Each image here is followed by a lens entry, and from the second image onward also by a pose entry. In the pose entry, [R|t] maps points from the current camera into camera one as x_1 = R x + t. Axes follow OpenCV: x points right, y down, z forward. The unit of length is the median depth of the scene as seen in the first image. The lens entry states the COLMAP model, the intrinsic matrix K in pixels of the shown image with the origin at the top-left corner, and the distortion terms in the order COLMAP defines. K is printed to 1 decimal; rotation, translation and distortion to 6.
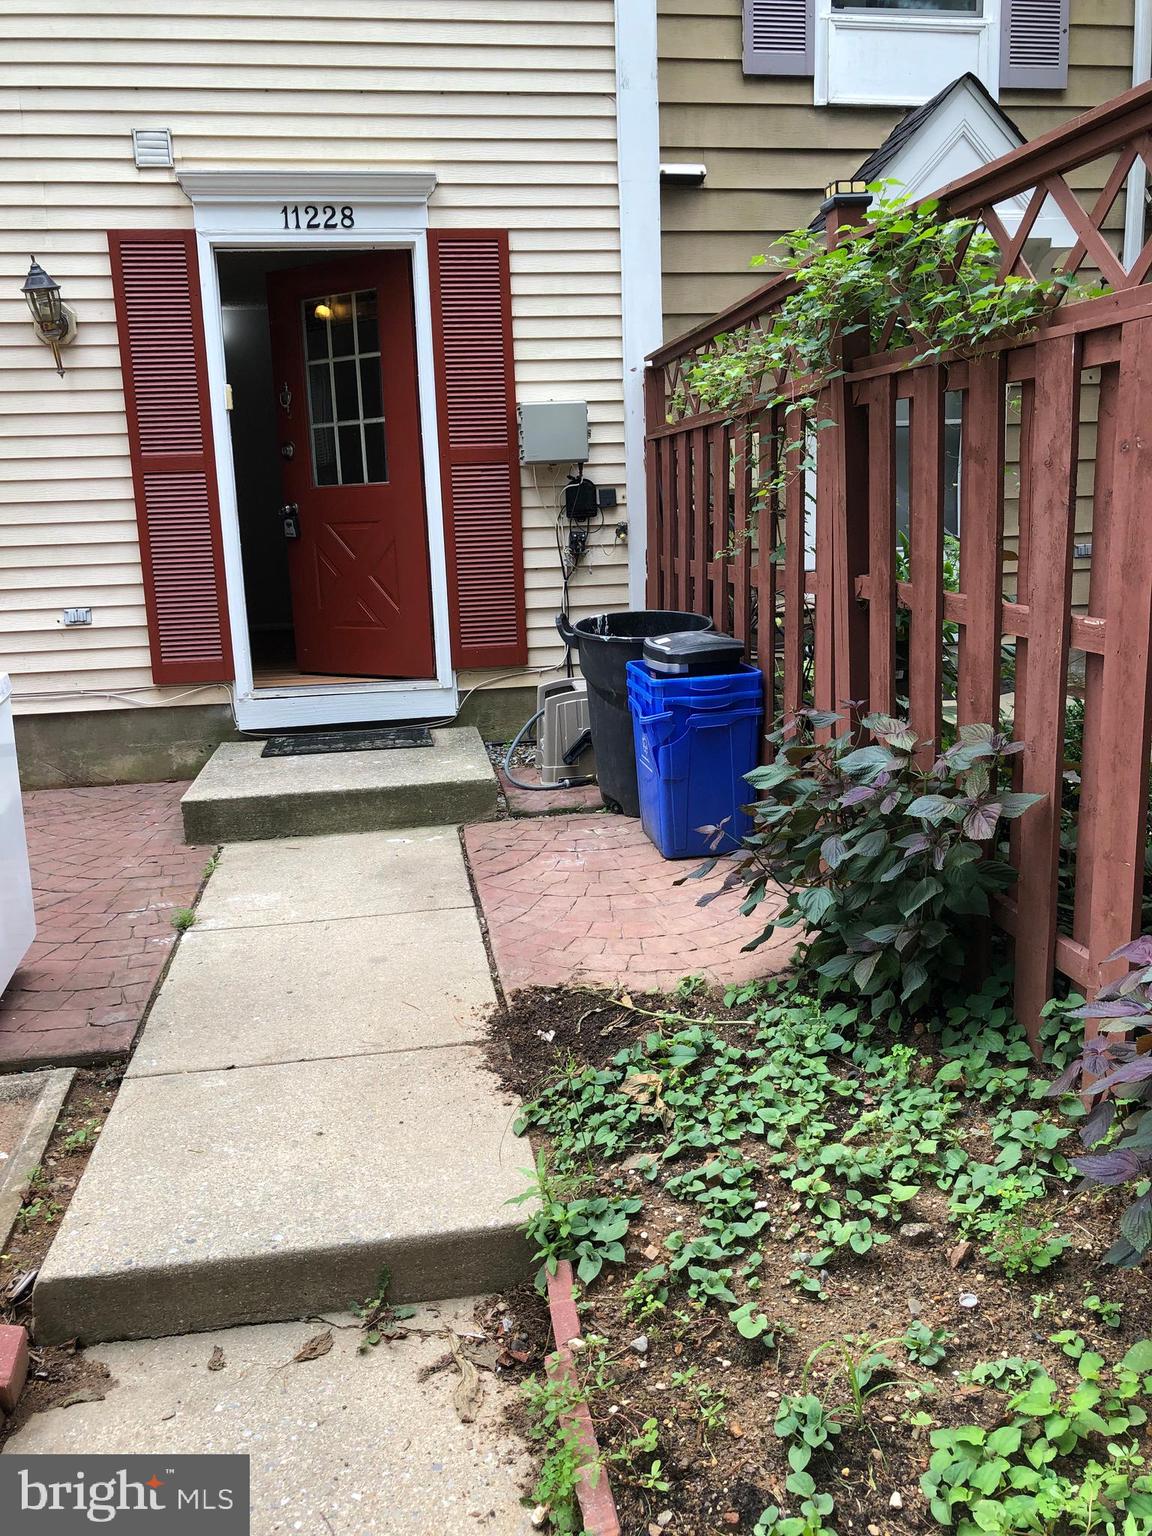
lens RADIAL K [[1258.5, 0, 578.5], [0, 1258.5, 768.7], [0, 0, 1]] dist [0.029713, -0.033633]
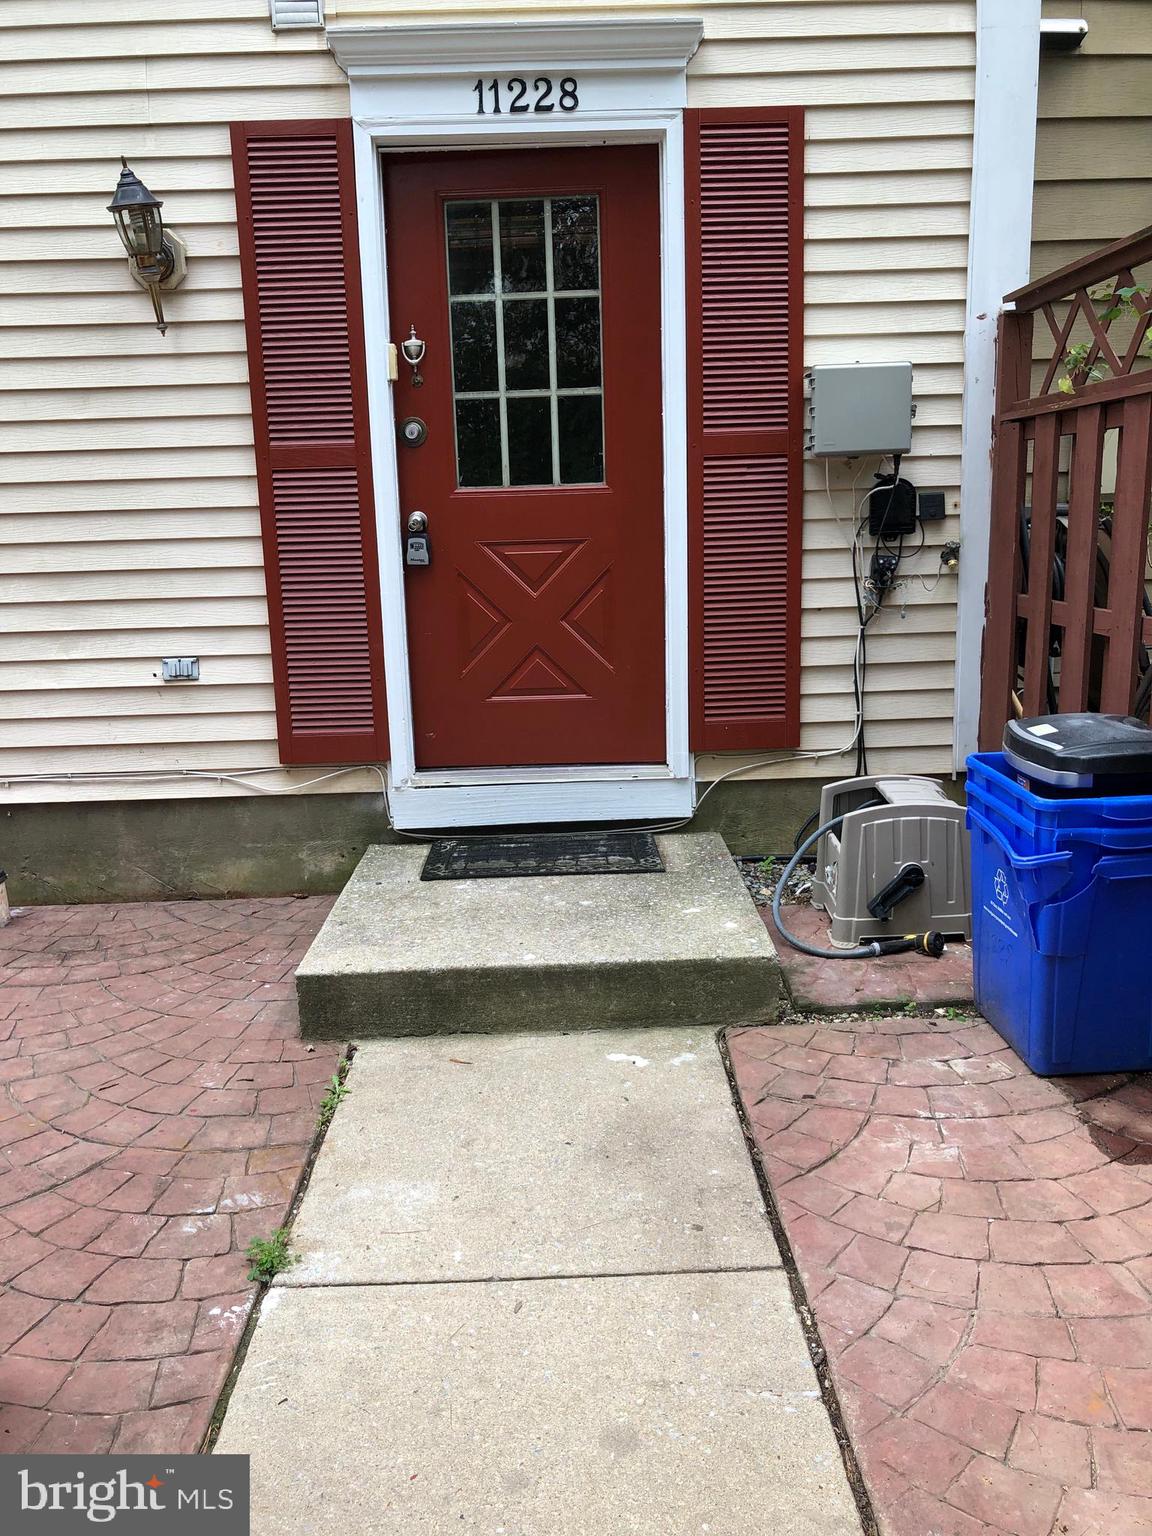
lens RADIAL K [[1258.5, 0, 570.9], [0, 1258.5, 773.2], [0, 0, 1]] dist [0.029713, -0.033633]
pose [[0.990206, 0.033333, -0.135579, -0.077768], [-0.032700, 0.999441, 0.006897, -0.076204], [0.135733, -0.002396, 0.990743, 0.326242]]
